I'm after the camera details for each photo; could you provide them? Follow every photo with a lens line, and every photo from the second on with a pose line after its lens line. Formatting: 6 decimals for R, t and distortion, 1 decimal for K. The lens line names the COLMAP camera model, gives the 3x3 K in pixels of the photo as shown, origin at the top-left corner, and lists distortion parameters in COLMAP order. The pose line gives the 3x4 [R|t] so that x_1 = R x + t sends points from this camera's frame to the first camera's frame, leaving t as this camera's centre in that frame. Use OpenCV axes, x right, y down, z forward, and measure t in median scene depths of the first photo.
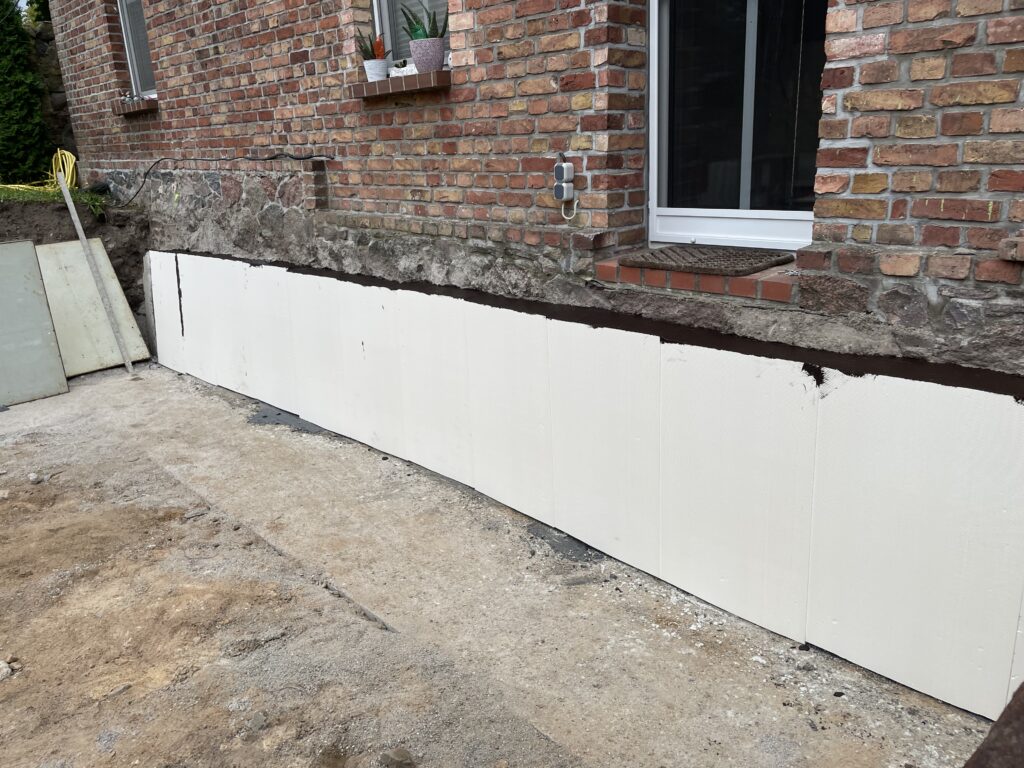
lens RADIAL K [[766.5, 0, 512.0], [0, 766.5, 384.0], [0, 0, 1]] dist [0.085113, -0.104398]
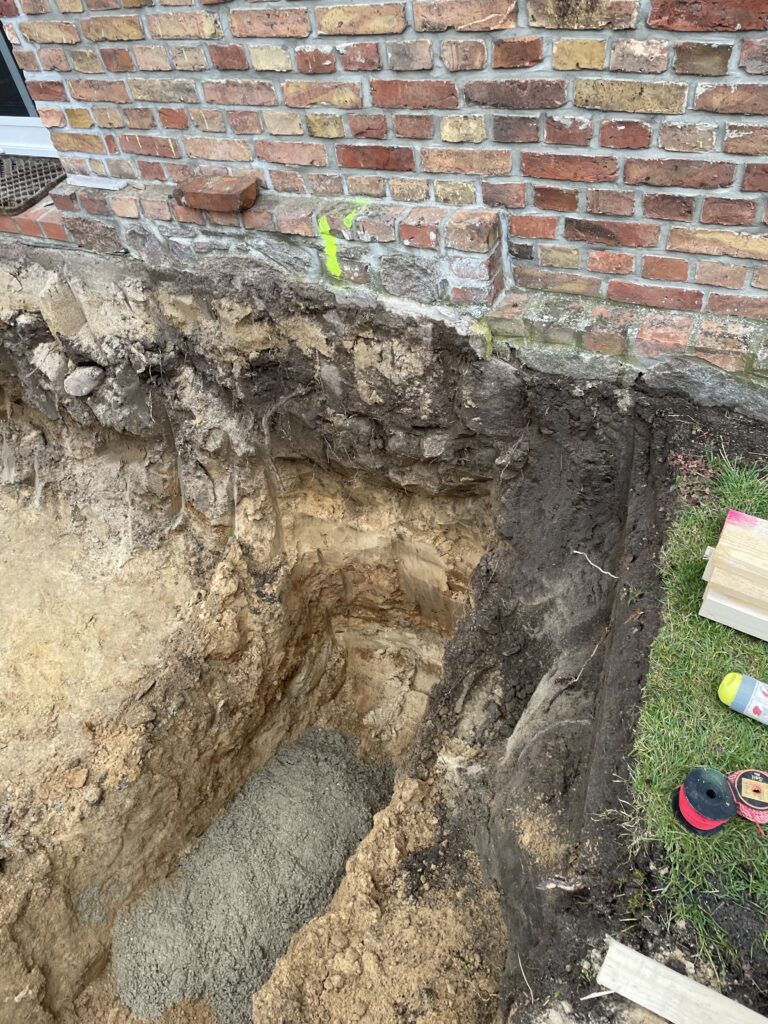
lens RADIAL K [[766.5, 0, 384.0], [0, 766.5, 512.0], [0, 0, 1]] dist [0.085113, -0.104398]
pose [[0.938205, -0.303642, 0.166050, 0.343724], [0.197231, 0.863380, 0.464408, -0.141640], [-0.284378, -0.402960, 0.869915, -0.131227]]
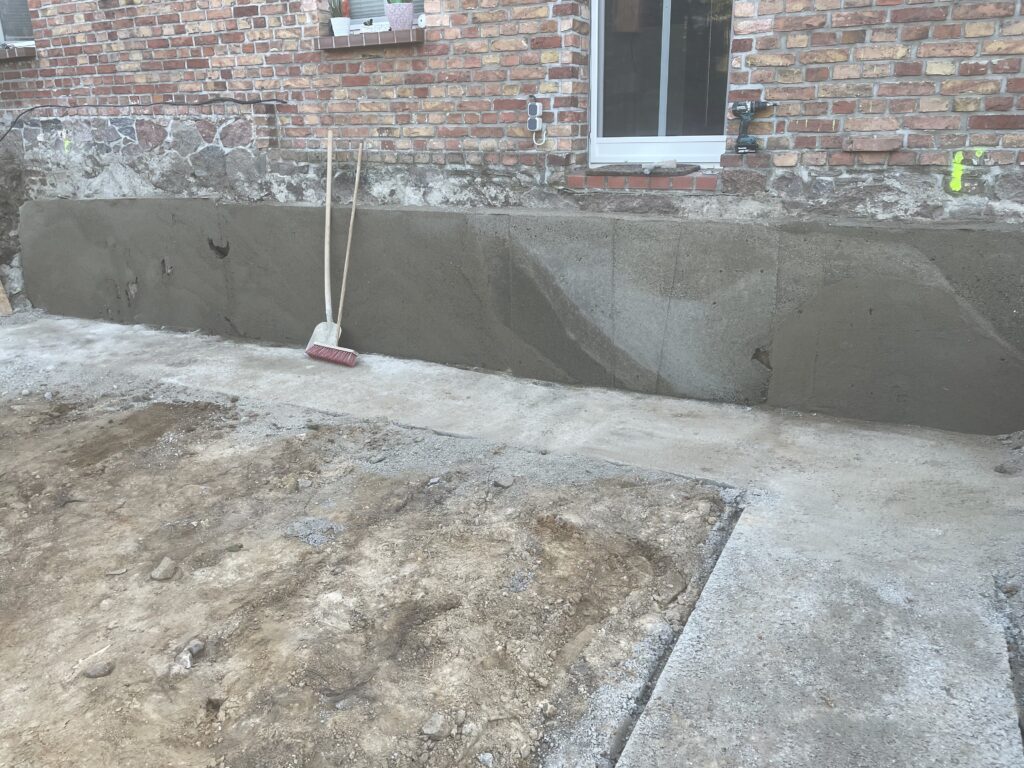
lens RADIAL K [[766.5, 0, 512.0], [0, 766.5, 384.0], [0, 0, 1]] dist [0.085113, -0.104398]
pose [[0.942050, -0.086726, 0.324068, -0.420174], [0.081102, 0.996228, 0.030848, 0.149958], [-0.325521, -0.002777, 0.945531, -0.256947]]
